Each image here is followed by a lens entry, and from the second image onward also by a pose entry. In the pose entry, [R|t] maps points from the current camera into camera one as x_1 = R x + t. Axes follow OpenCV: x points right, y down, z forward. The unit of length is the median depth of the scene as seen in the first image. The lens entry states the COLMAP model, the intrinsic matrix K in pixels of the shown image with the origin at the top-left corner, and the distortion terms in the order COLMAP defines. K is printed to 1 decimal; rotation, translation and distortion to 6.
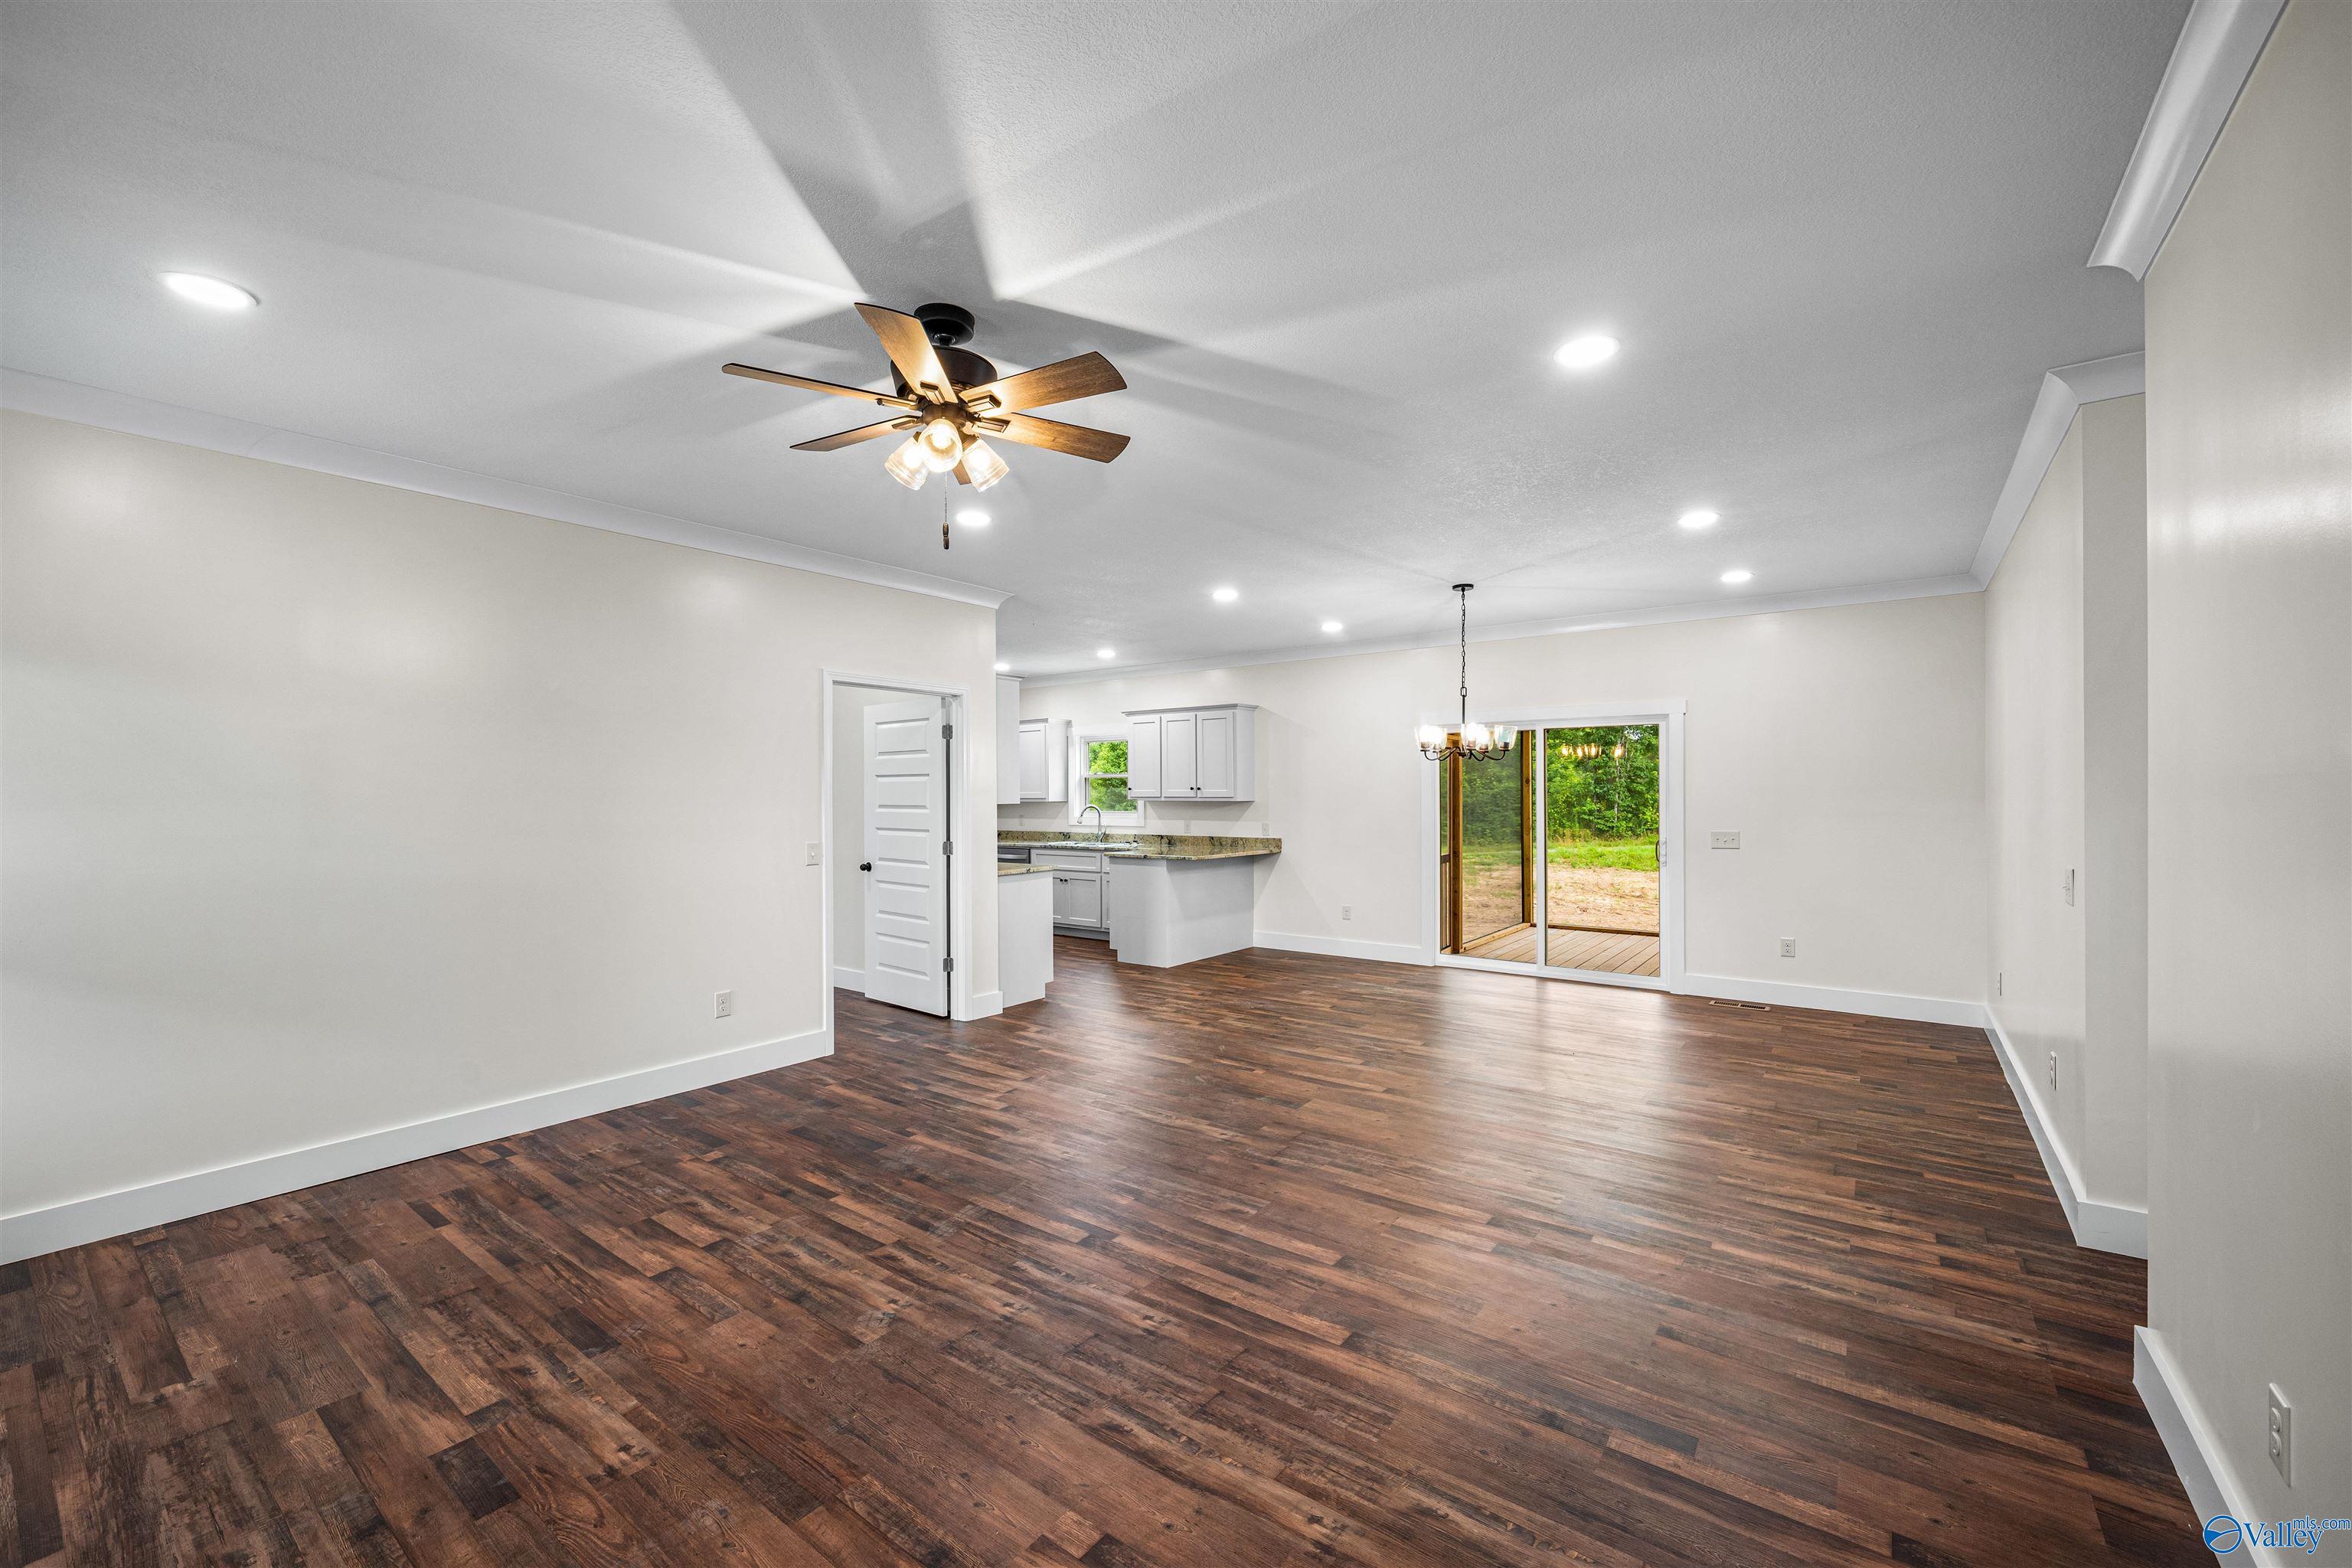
lens RADIAL K [[946.4, 0, 1156.1], [0, 946.4, 802.1], [0, 0, 1]] dist [-0.002356, 0.000571]
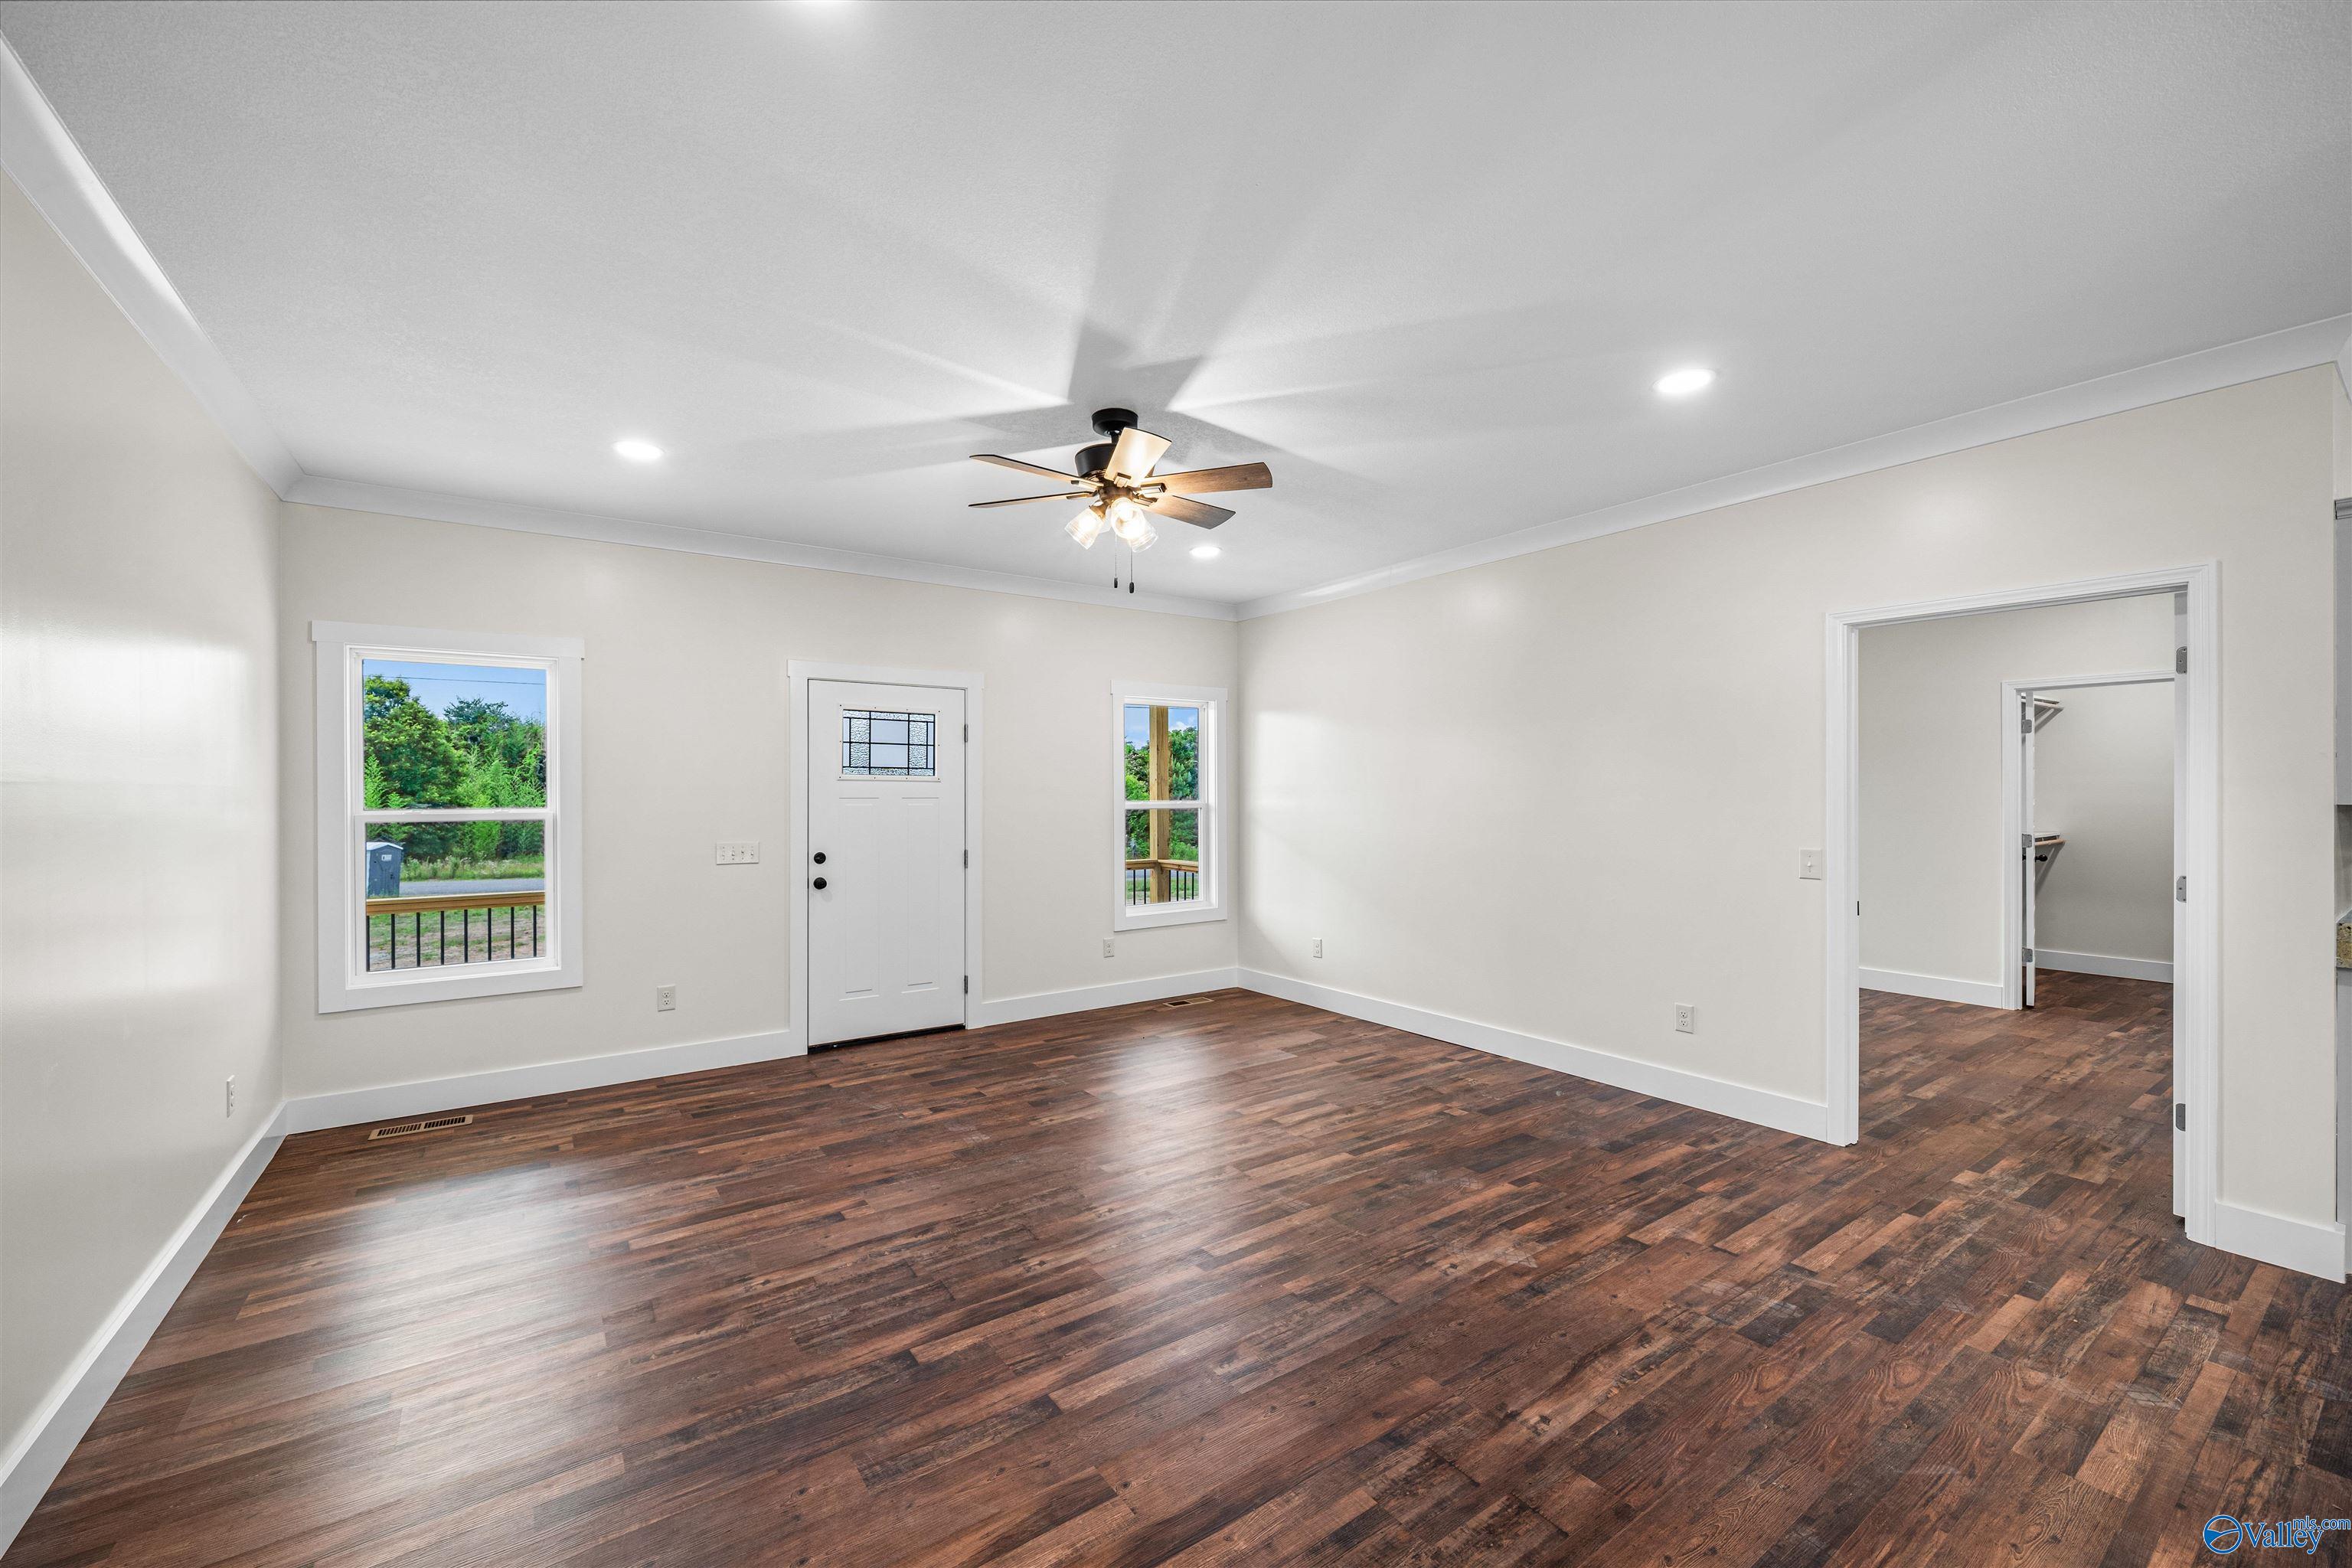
lens RADIAL K [[946.4, 0, 1174.6], [0, 946.4, 792.0], [0, 0, 1]] dist [-0.002356, 0.000571]
pose [[-0.303254, 0.008325, -0.952873, 0.683576], [-0.004058, 0.999941, 0.010028, -0.009790], [0.952901, 0.006907, -0.303203, 1.021763]]
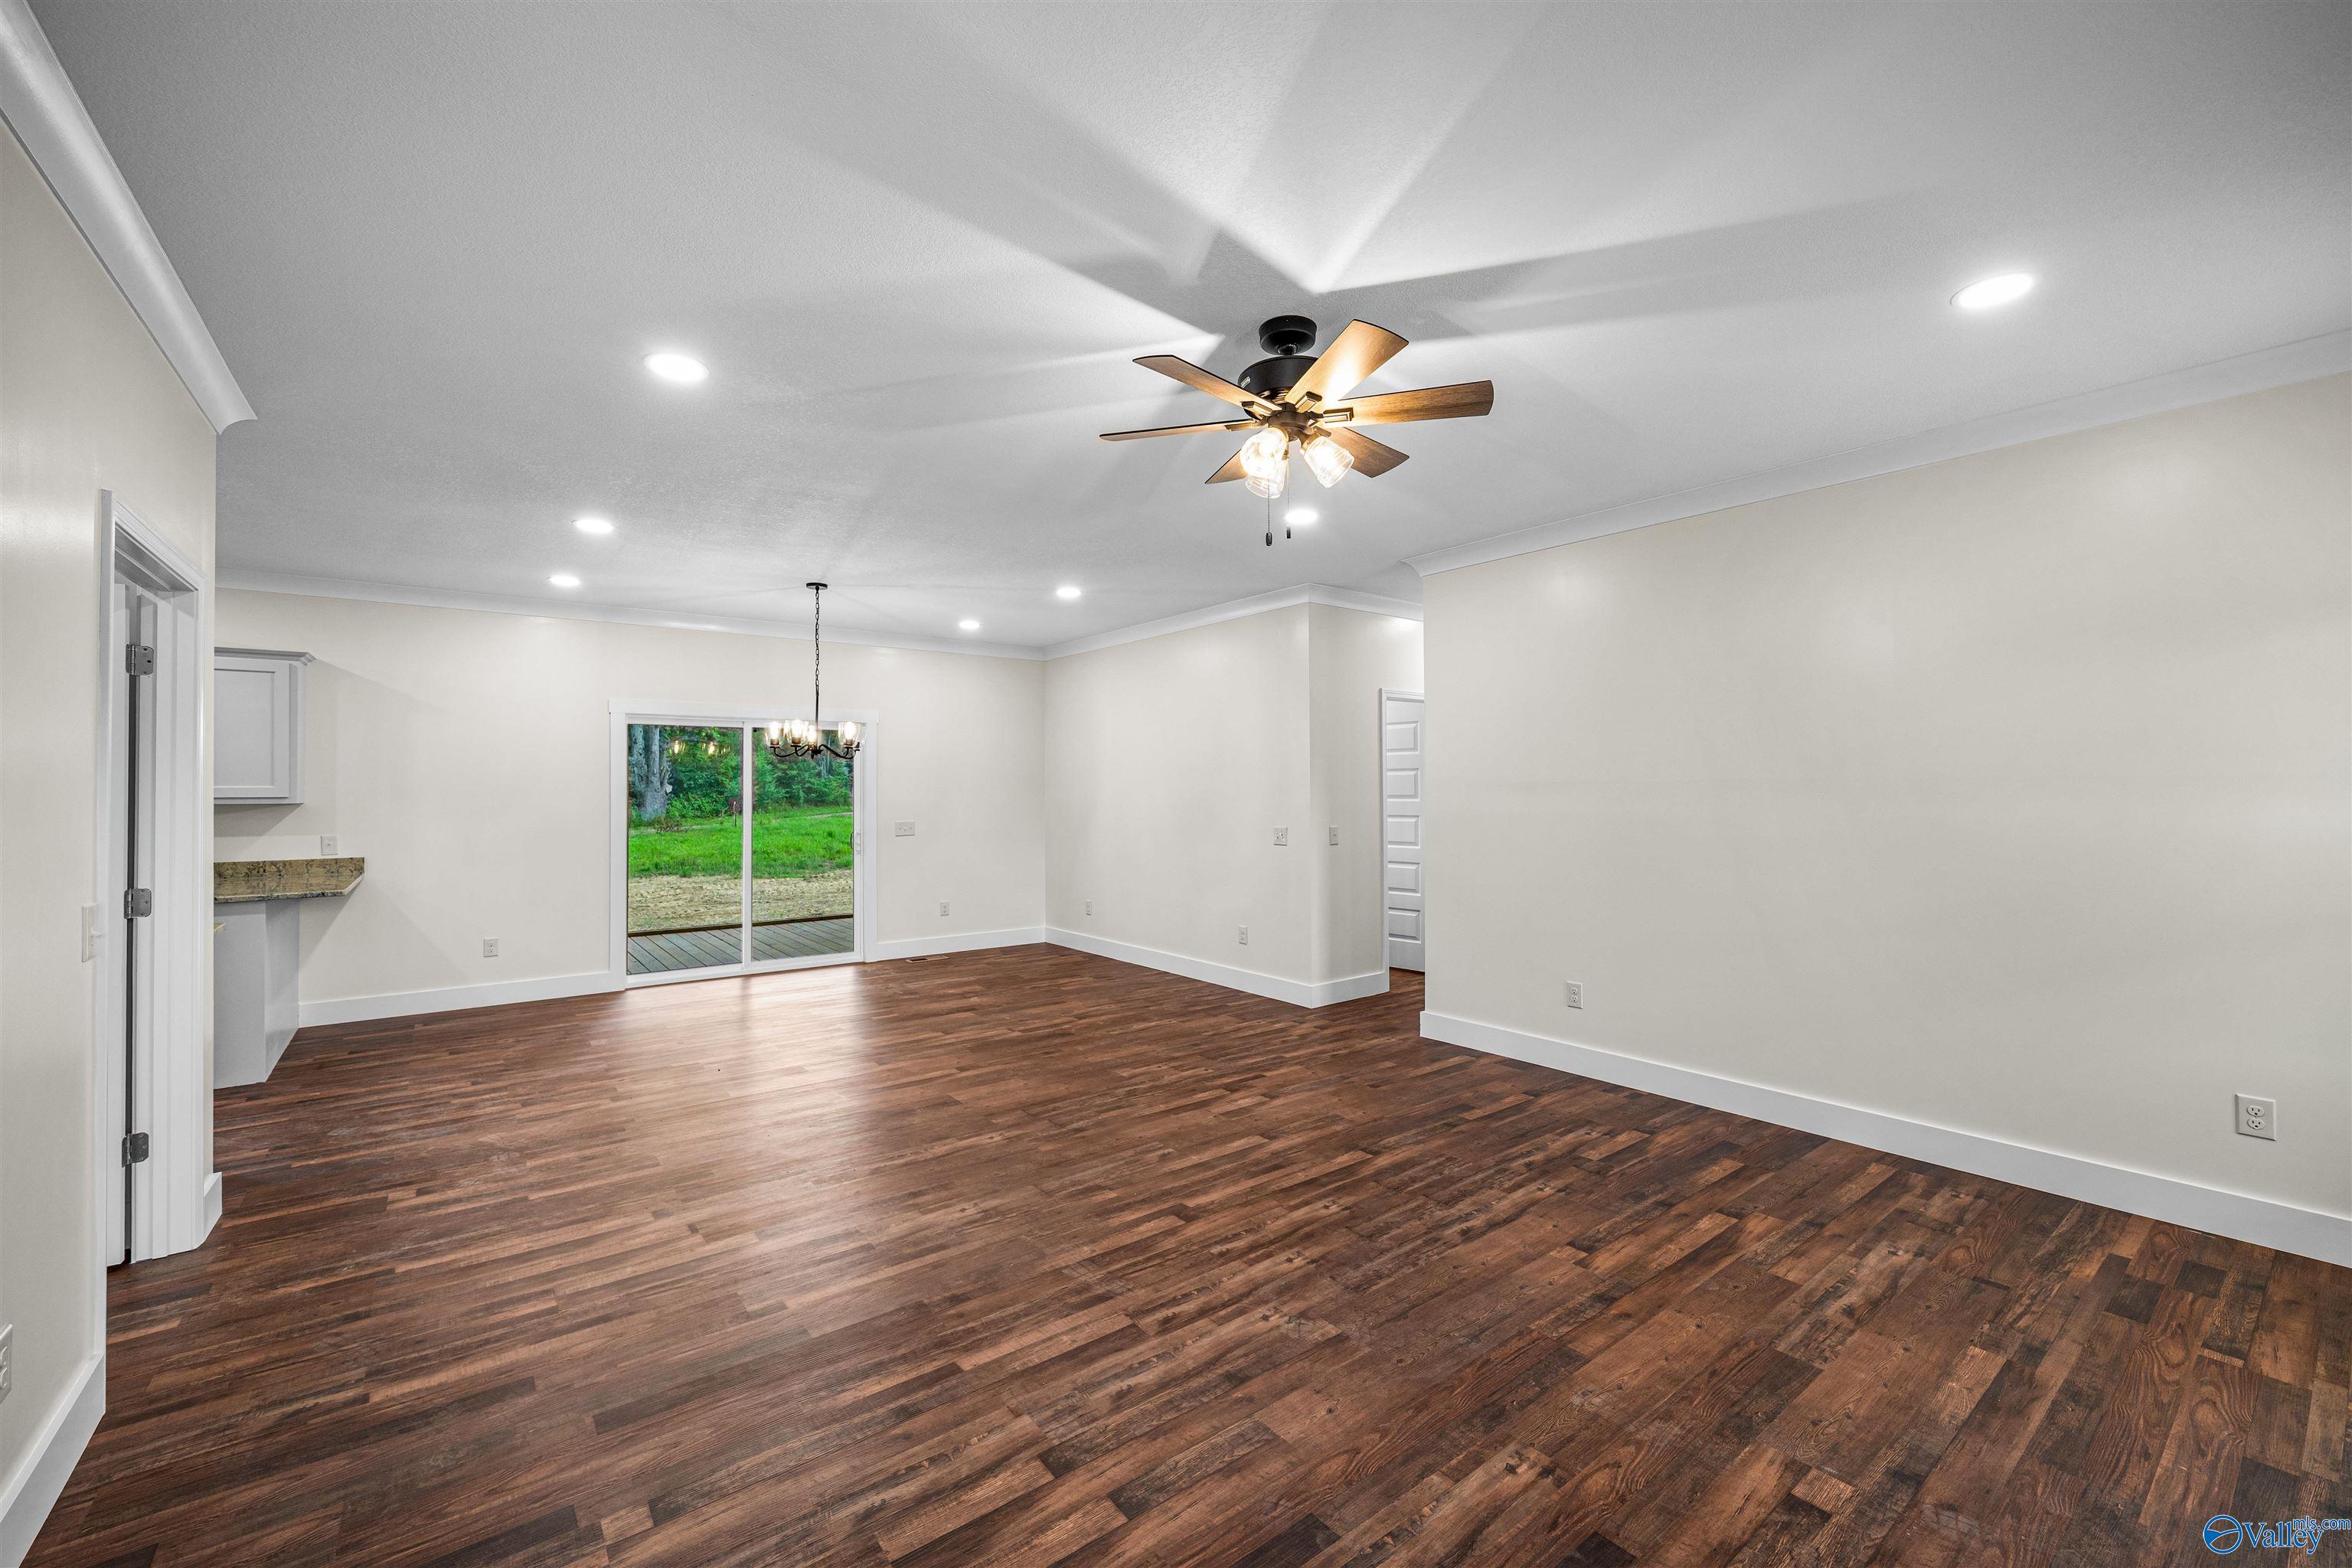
lens RADIAL K [[946.4, 0, 1180.0], [0, 946.4, 758.6], [0, 0, 1]] dist [-0.002356, 0.000571]
pose [[0.255717, 0.034740, 0.966127, -0.883754], [0.012221, 0.999158, -0.039162, 0.002654], [-0.966674, 0.021821, 0.255077, 0.592471]]
